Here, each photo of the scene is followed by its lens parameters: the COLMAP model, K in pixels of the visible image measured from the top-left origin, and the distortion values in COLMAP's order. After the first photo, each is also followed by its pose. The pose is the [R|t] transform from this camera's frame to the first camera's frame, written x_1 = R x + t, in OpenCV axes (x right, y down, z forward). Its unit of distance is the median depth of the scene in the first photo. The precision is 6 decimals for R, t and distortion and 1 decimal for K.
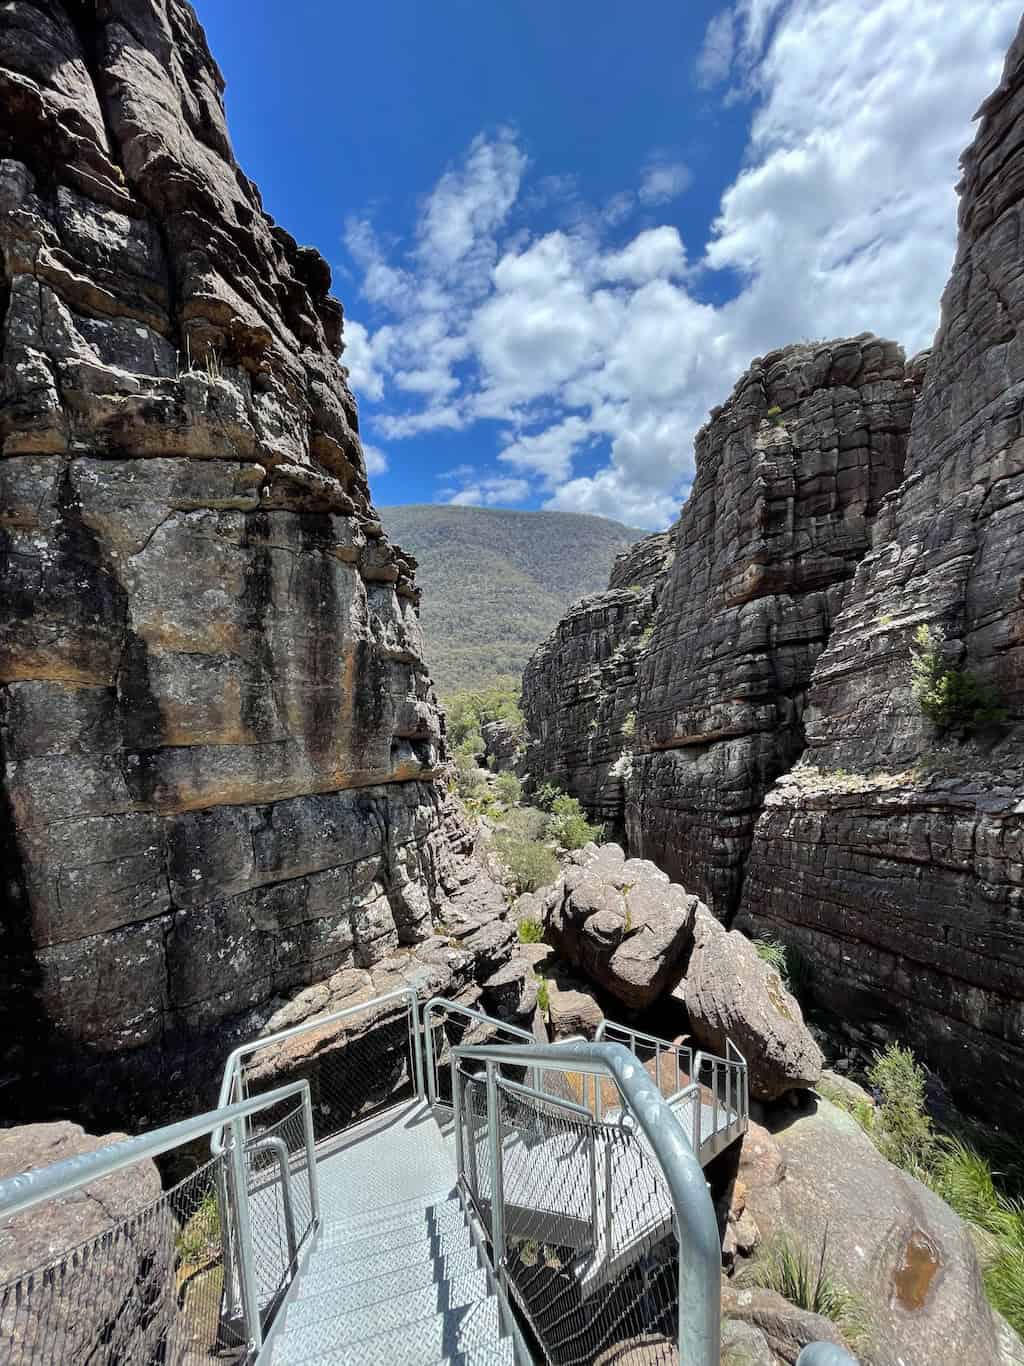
lens RADIAL K [[550.0, 0, 510.4], [0, 550.0, 682.5], [0, 0, 1]] dist [-0.002123, -0.000279]
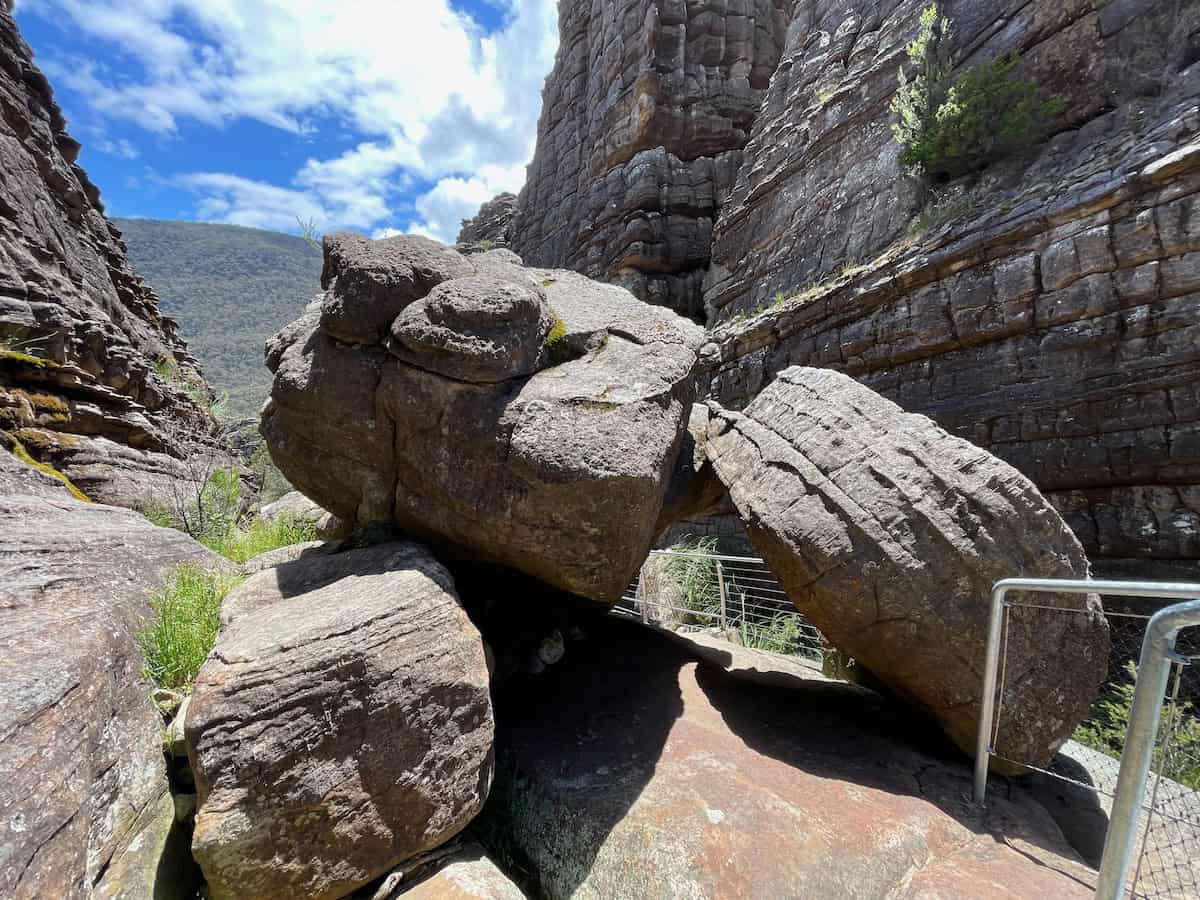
lens RADIAL K [[483.2, 0, 599.3], [0, 483.2, 448.4], [0, 0, 1]] dist [-0.002123, -0.000279]
pose [[0.893433, -0.029081, 0.448255, 0.061446], [0.008415, 0.998811, 0.048027, 0.254052], [-0.449118, -0.039137, 0.892615, 0.392847]]
